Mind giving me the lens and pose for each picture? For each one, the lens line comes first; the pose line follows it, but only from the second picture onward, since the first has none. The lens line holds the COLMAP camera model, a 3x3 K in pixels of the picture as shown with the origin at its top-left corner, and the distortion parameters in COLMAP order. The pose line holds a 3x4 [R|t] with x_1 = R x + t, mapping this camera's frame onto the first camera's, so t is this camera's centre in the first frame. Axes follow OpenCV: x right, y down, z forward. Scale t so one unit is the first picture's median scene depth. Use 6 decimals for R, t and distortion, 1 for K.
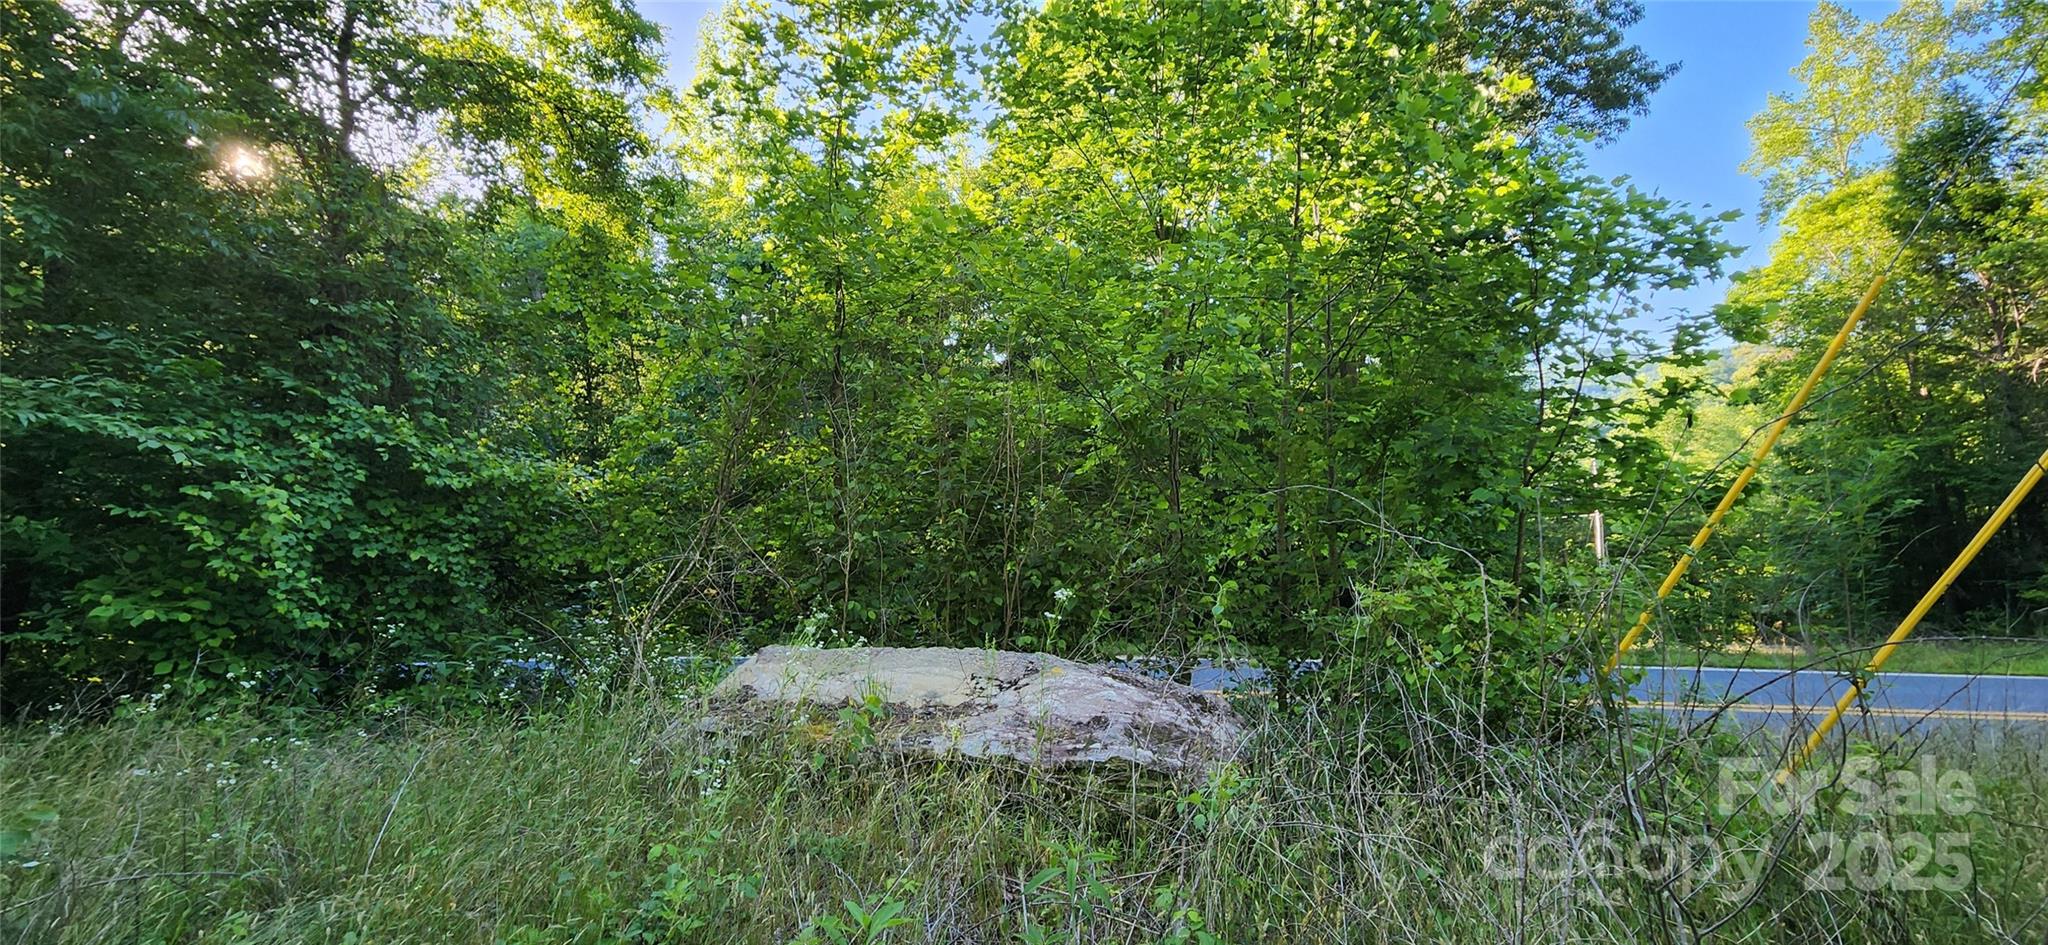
lens RADIAL K [[843.0, 0, 1011.7], [0, 843.0, 460.8], [0, 0, 1]] dist [0.002105, 0.001221]
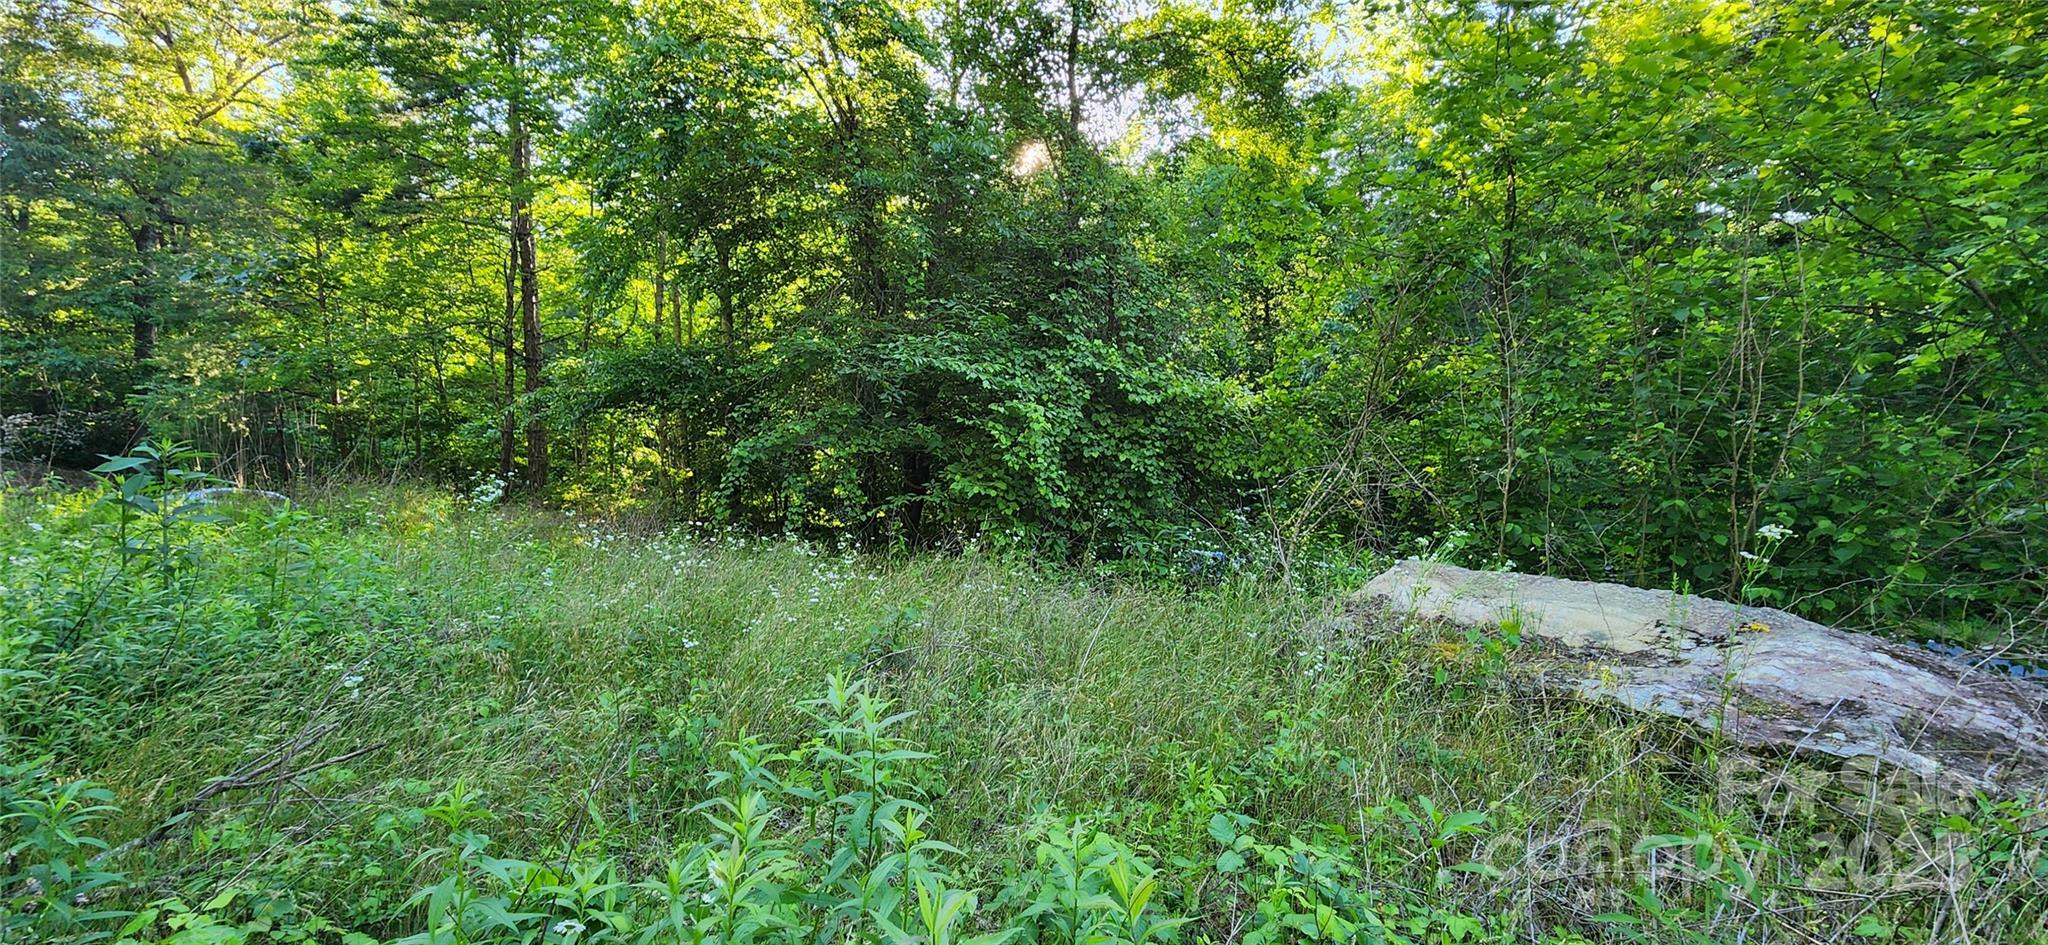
lens RADIAL K [[843.0, 0, 1015.3], [0, 843.0, 459.8], [0, 0, 1]] dist [0.002105, 0.001221]
pose [[0.723274, 0.036558, -0.689592, 0.047403], [0.032717, 0.995662, 0.087099, 0.000717], [0.689785, -0.085558, 0.718941, -0.019492]]
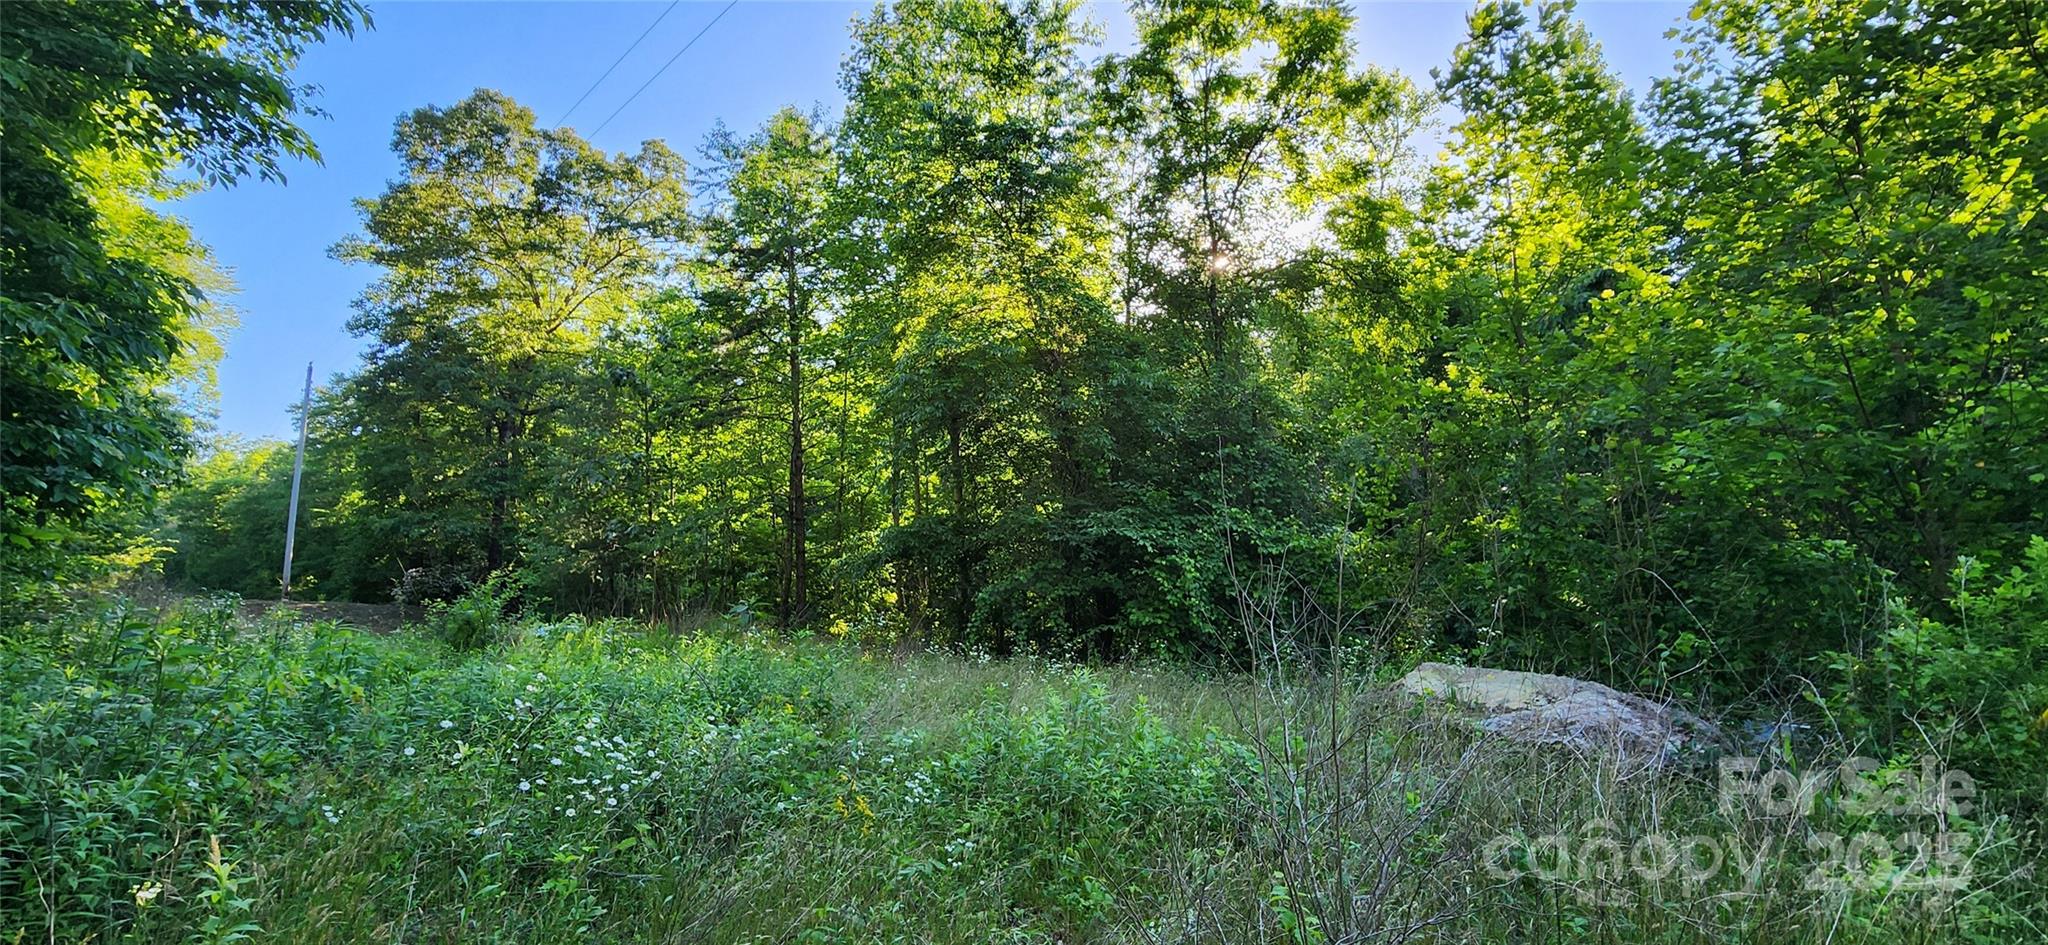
lens RADIAL K [[843.0, 0, 1037.0], [0, 843.0, 471.2], [0, 0, 1]] dist [0.002105, 0.001221]
pose [[0.570798, -0.092548, -0.815858, 0.456634], [0.068923, 0.995521, -0.064707, -0.056385], [0.818192, -0.019297, 0.574621, -0.344086]]
